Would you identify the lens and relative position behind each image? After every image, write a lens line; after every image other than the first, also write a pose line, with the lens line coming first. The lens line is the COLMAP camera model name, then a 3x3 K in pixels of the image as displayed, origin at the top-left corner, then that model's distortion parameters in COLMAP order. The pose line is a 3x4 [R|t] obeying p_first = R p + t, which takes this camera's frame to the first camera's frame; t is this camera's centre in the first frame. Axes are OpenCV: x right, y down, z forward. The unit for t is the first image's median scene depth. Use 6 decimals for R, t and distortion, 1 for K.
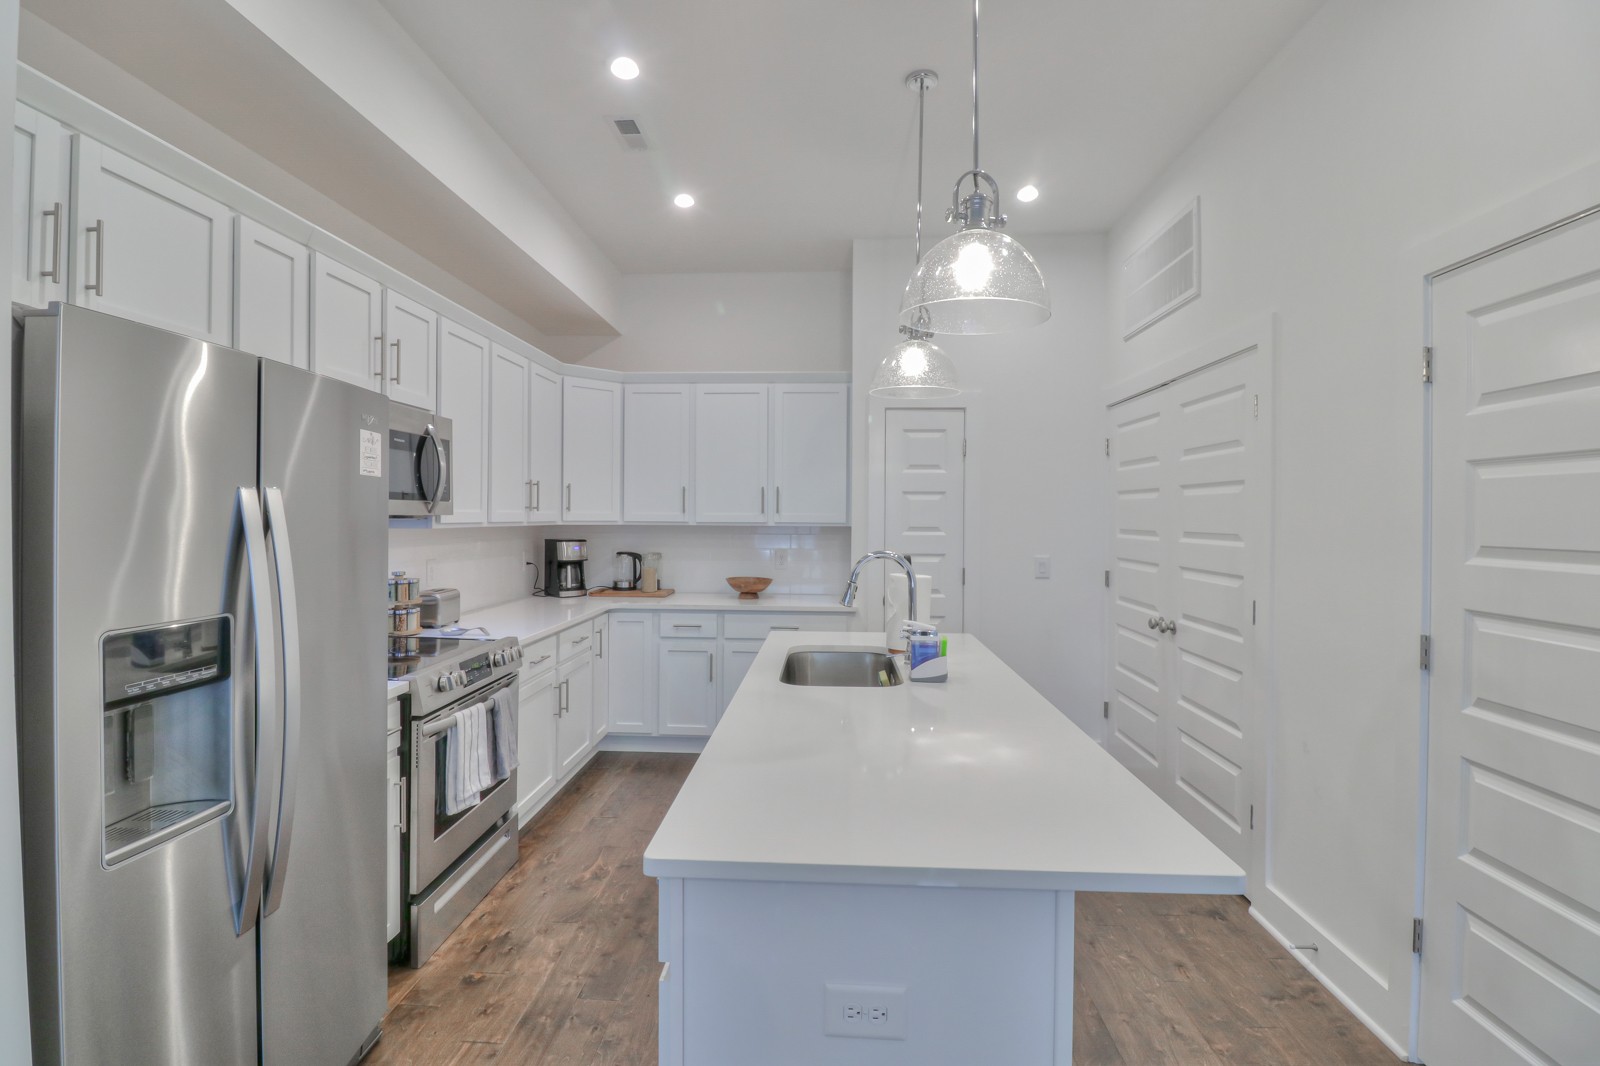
lens RADIAL K [[753.7, 0, 795.6], [0, 753.7, 528.3], [0, 0, 1]] dist [0.000747, -0.012783]
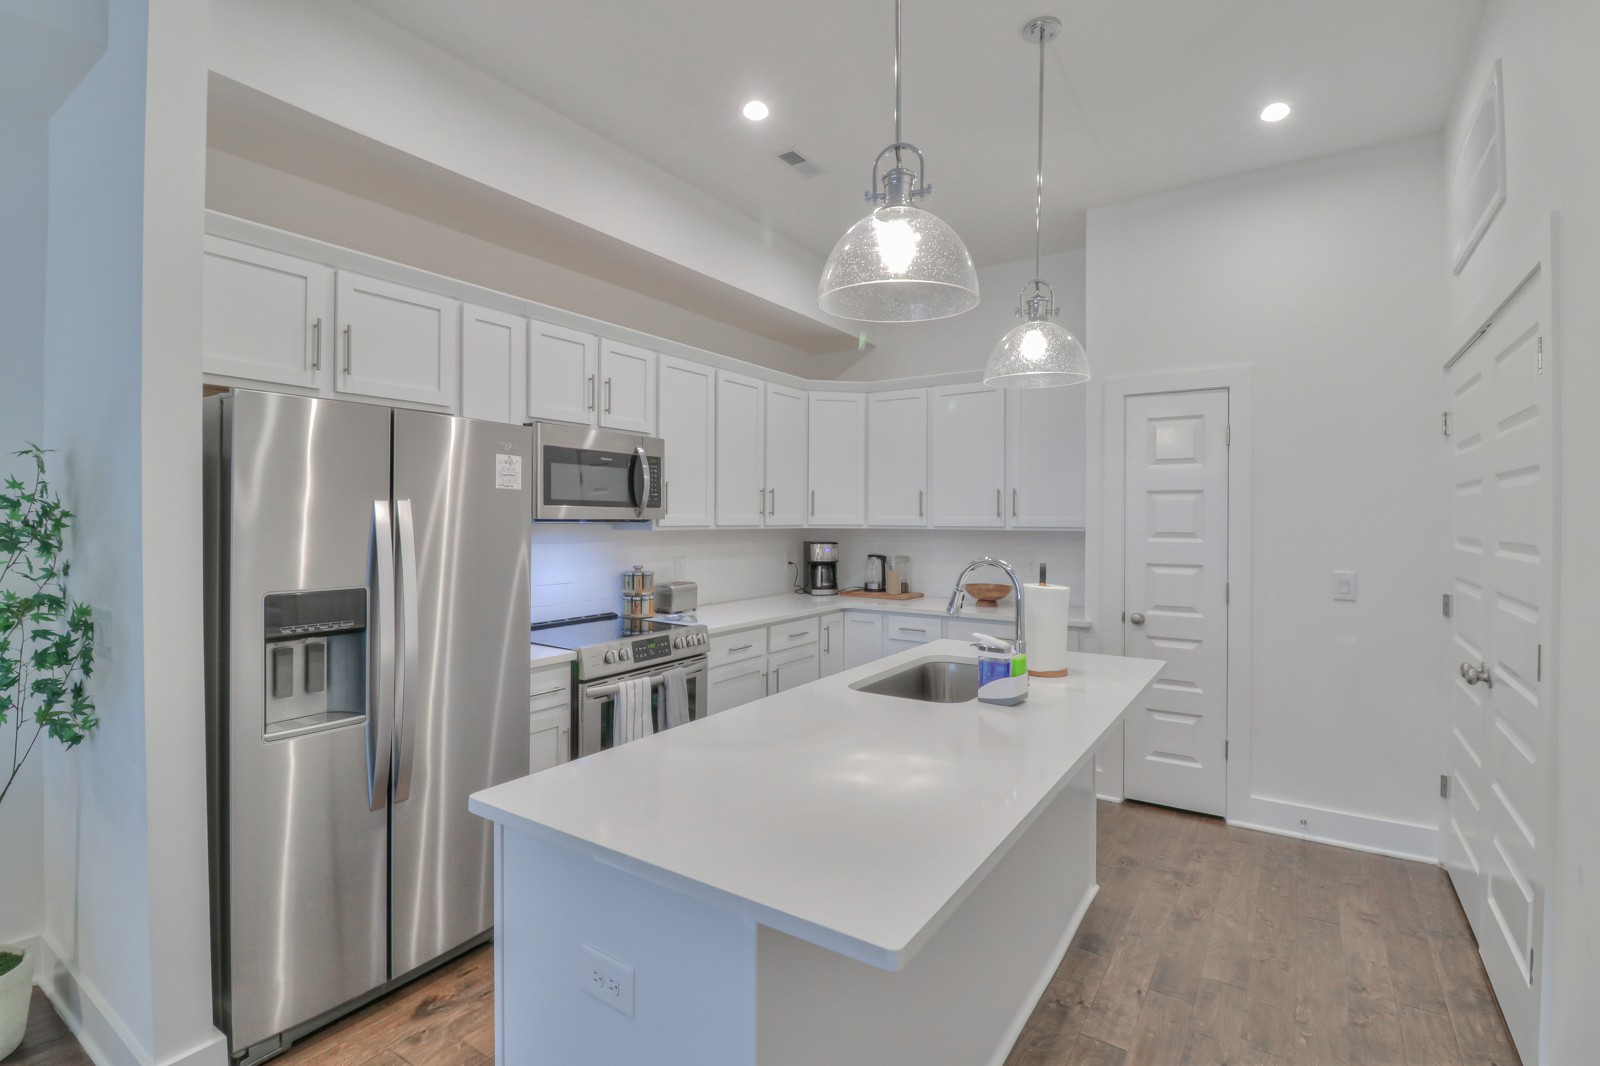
lens RADIAL K [[753.7, 0, 795.6], [0, 753.7, 528.3], [0, 0, 1]] dist [0.000747, -0.012783]
pose [[0.857818, 0.003891, -0.513939, 0.321291], [-0.007196, 0.999964, -0.004439, 0.000487], [0.513904, 0.007507, 0.857815, 0.078955]]
